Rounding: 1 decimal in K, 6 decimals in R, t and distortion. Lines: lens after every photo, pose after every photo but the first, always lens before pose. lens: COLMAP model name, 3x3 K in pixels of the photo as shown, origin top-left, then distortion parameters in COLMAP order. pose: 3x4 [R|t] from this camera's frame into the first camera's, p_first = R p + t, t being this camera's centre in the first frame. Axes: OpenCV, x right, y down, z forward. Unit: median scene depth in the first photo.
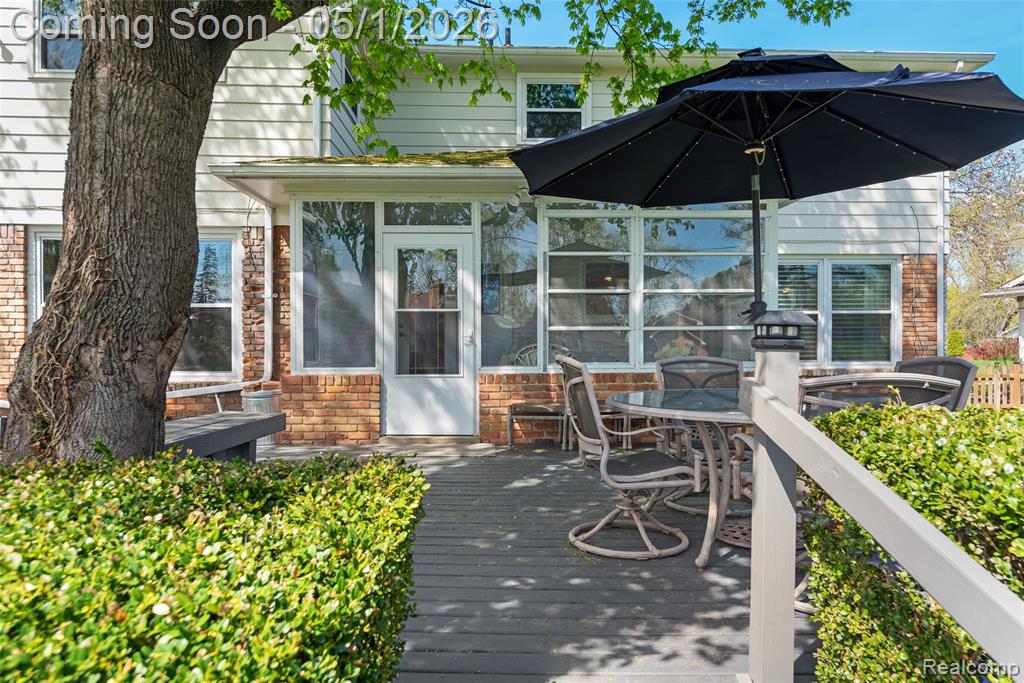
lens RADIAL K [[704.8, 0, 512.0], [0, 704.8, 341.5], [0, 0, 1]] dist [-0.001385, -0.001481]
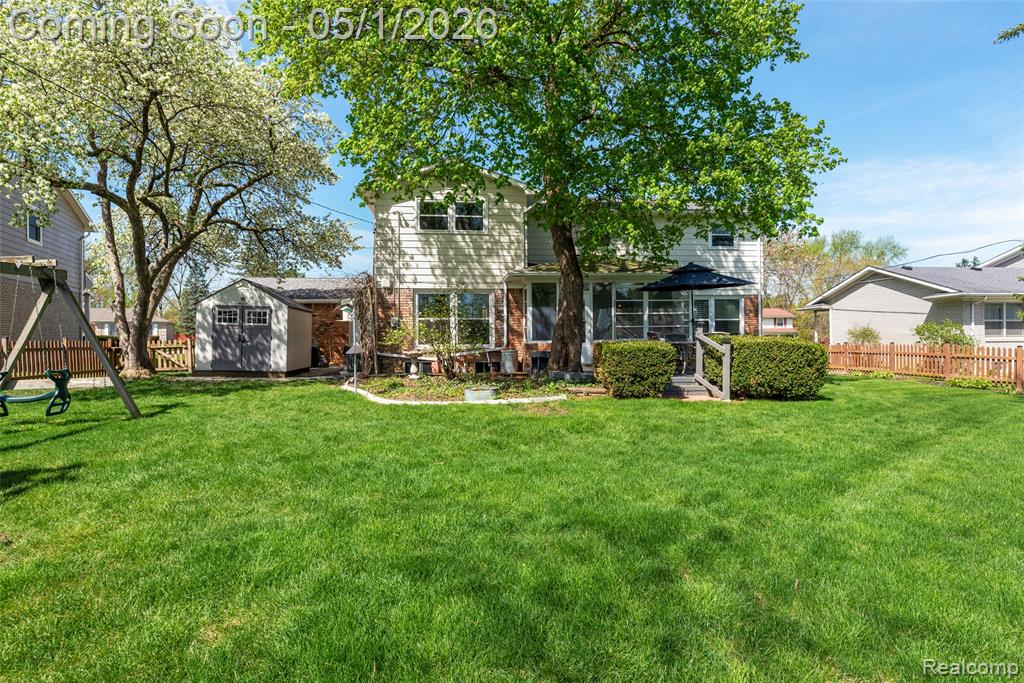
lens RADIAL K [[544.4, 0, 512.0], [0, 544.4, 341.5], [0, 0, 1]] dist [-0.002954, -0.000475]
pose [[0.998288, -0.006231, 0.058164, -0.467232], [0.005732, 0.999945, 0.008751, 0.018905], [-0.058215, -0.008402, 0.998269, -1.118838]]
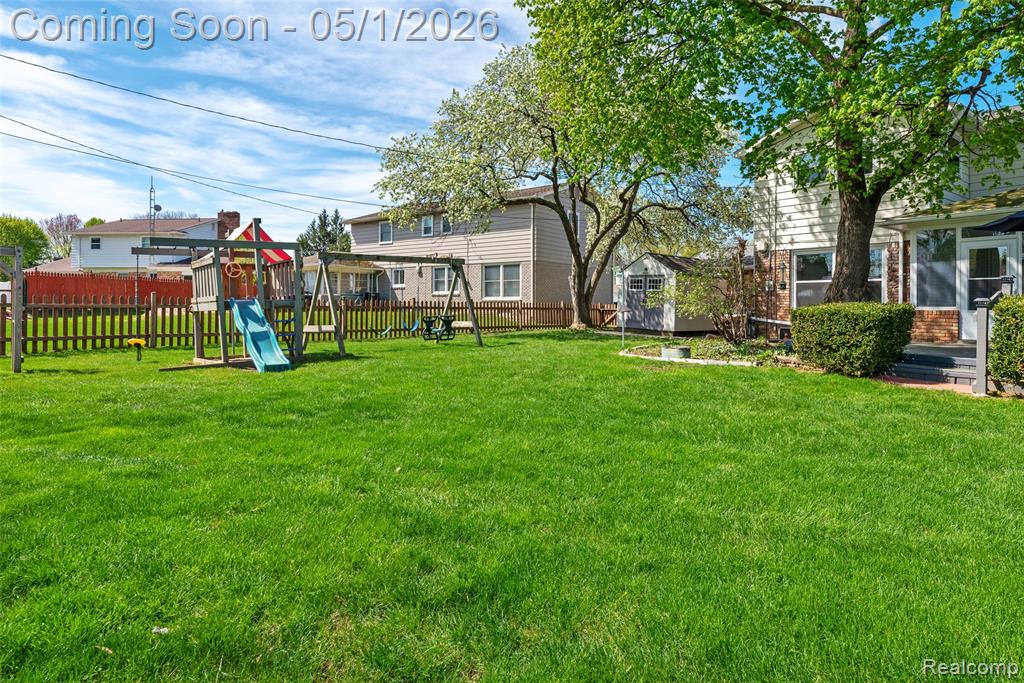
lens RADIAL K [[552.3, 0, 547.3], [0, 552.3, 302.7], [0, 0, 1]] dist [0.000513, 0.000203]
pose [[0.600225, -0.000667, -0.799831, 0.355989], [-0.012988, 0.999860, -0.010581, 0.052929], [0.799726, 0.016739, 0.600132, -0.870933]]
